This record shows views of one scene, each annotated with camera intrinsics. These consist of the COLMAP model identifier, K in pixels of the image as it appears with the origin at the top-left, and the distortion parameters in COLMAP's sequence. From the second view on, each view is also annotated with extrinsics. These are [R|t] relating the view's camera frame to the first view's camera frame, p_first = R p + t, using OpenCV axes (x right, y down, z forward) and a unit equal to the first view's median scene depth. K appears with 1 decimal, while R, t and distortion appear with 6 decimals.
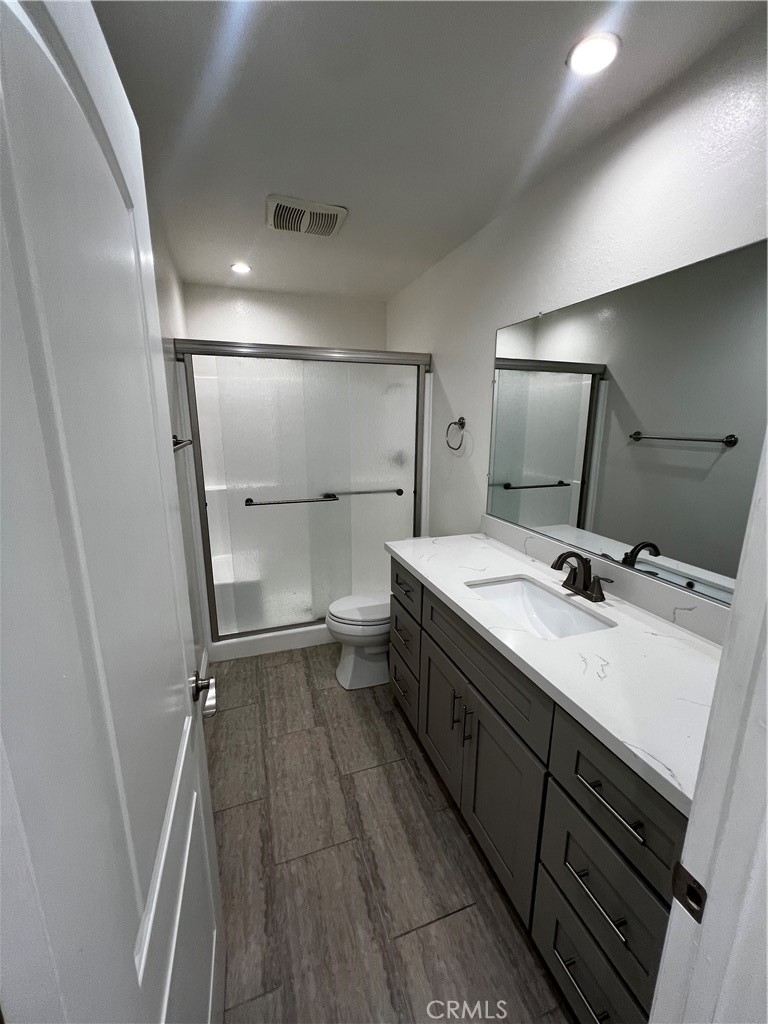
lens RADIAL K [[414.1, 0, 384.5], [0, 414.1, 505.9], [0, 0, 1]] dist [-0.002087, -0.000067]
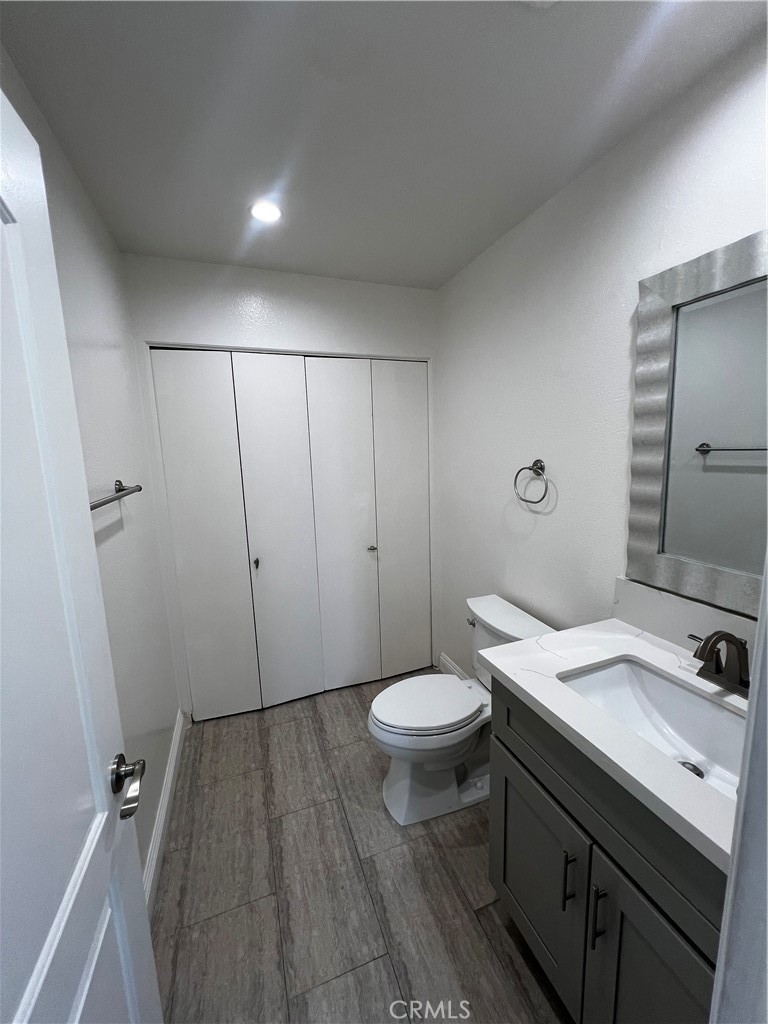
lens RADIAL K [[409.8, 0, 385.6], [0, 409.8, 515.5], [0, 0, 1]] dist [-0.002410, 0.000316]
pose [[0.999210, -0.036980, 0.014530, -0.044821], [0.037653, 0.998083, -0.049110, -0.028423], [-0.012686, 0.049618, 0.998688, 0.128393]]
